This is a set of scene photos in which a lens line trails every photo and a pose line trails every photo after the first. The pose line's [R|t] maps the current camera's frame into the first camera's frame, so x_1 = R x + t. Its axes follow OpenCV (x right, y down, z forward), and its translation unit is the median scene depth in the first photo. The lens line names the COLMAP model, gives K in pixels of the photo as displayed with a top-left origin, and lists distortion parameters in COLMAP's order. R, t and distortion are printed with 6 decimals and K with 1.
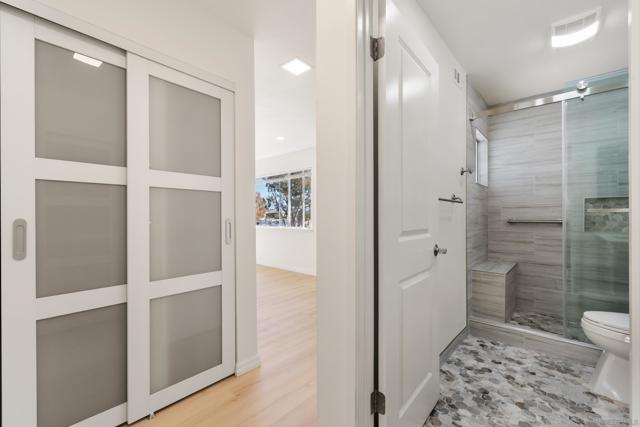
lens RADIAL K [[268.4, 0, 320.4], [0, 268.4, 216.2], [0, 0, 1]] dist [0.001801, -0.000110]
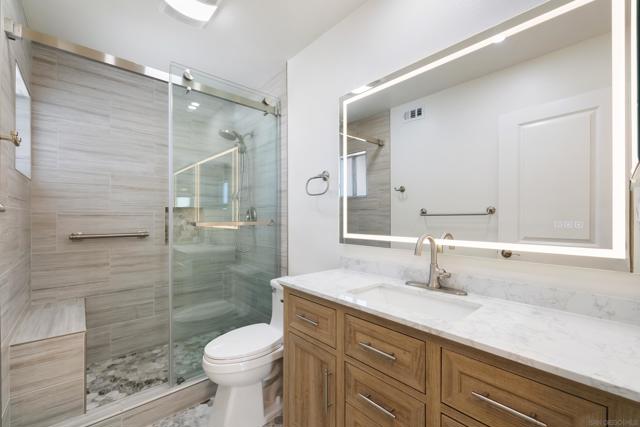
lens RADIAL K [[268.4, 0, 320.4], [0, 268.4, 216.2], [0, 0, 1]] dist [0.001801, -0.000110]
pose [[0.110994, 0.005001, 0.993809, 0.129451], [0.006698, 0.999961, -0.005780, -0.024540], [-0.993799, 0.007298, 0.110956, 0.348576]]
